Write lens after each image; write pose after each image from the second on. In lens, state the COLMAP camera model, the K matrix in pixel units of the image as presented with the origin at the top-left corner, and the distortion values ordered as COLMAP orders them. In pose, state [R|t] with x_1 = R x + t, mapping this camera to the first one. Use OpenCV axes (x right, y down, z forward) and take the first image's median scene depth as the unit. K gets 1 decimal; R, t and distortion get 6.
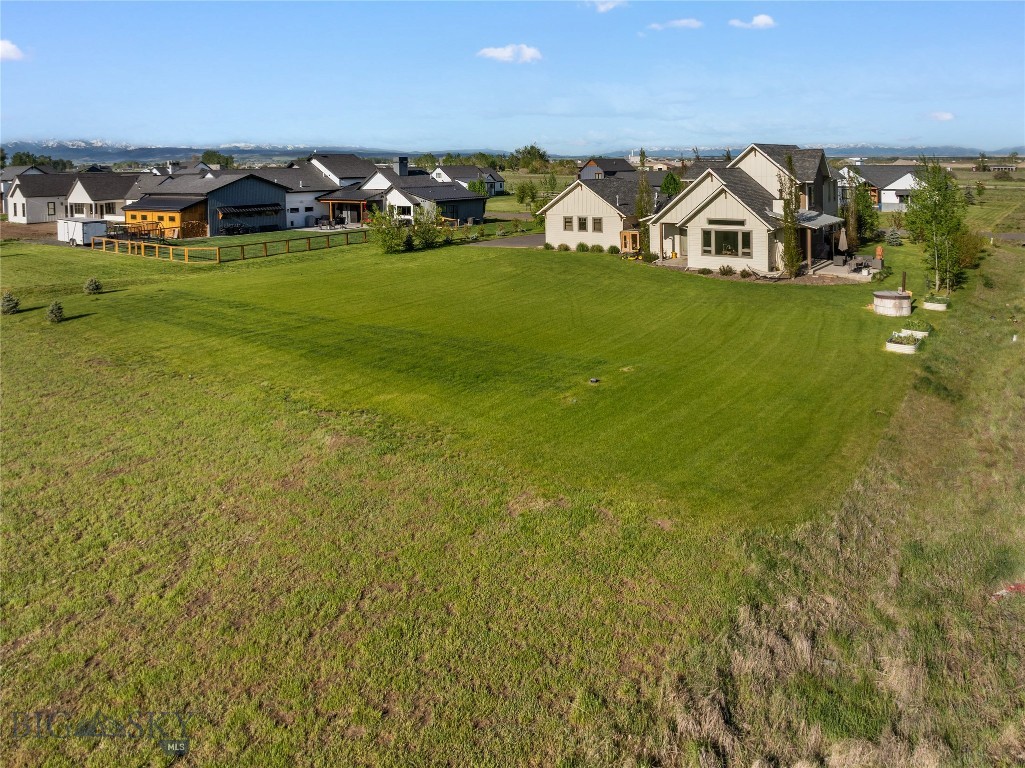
lens RADIAL K [[722.3, 0, 512.5], [0, 722.3, 384.0], [0, 0, 1]] dist [-0.035710, -0.001091]
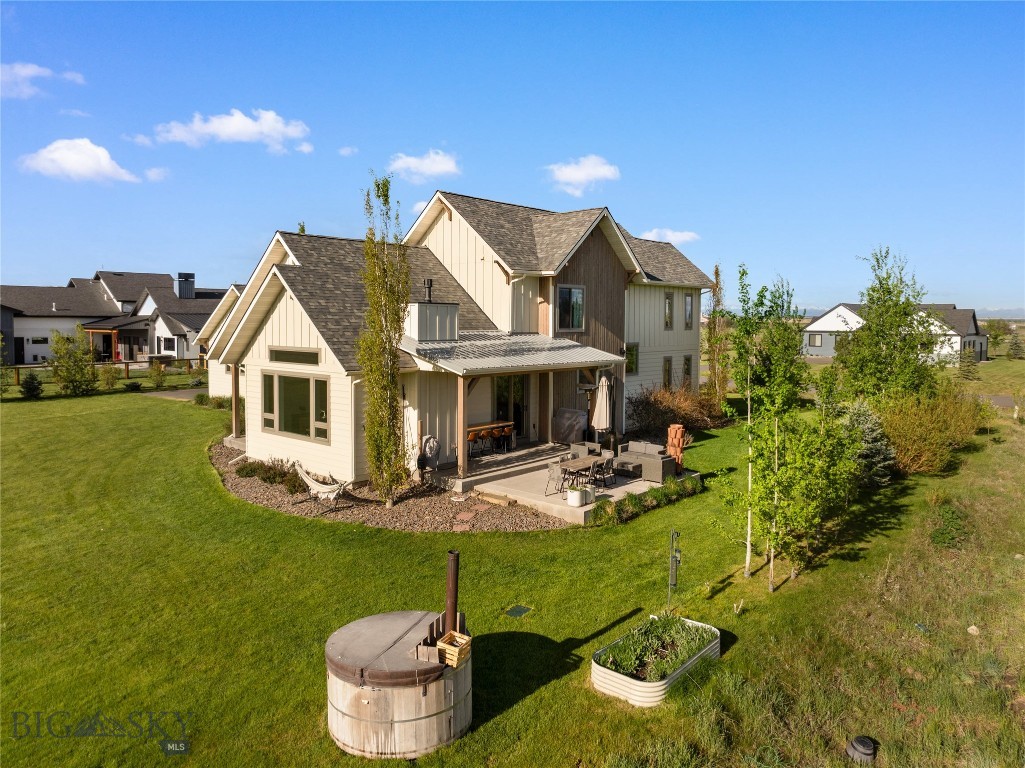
lens RADIAL K [[722.3, 0, 512.5], [0, 722.3, 384.0], [0, 0, 1]] dist [-0.035710, -0.001091]
pose [[0.995500, 0.023811, -0.091719, 0.372855], [-0.041729, 0.979166, -0.198726, -0.104897], [0.085076, 0.201659, 0.975754, 0.483116]]
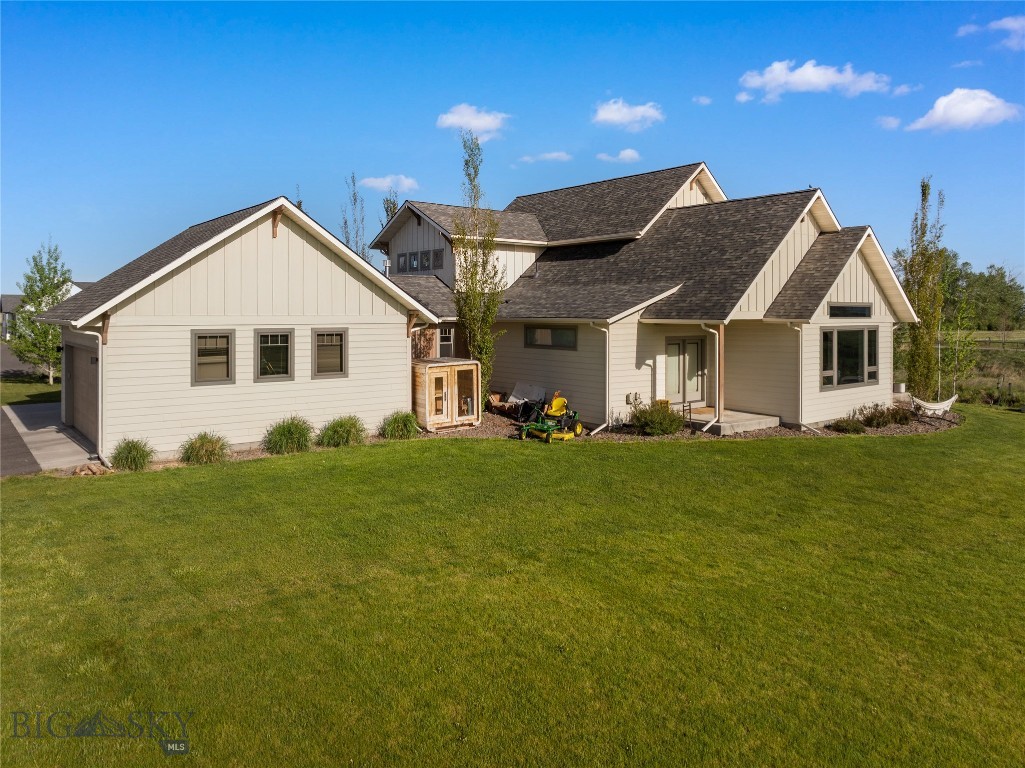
lens RADIAL K [[722.3, 0, 512.5], [0, 722.3, 384.0], [0, 0, 1]] dist [-0.035710, -0.001091]
pose [[0.267193, -0.084655, 0.959917, -0.149361], [0.272576, 0.962092, 0.008975, -0.194143], [-0.924289, 0.259252, 0.280139, 0.865291]]
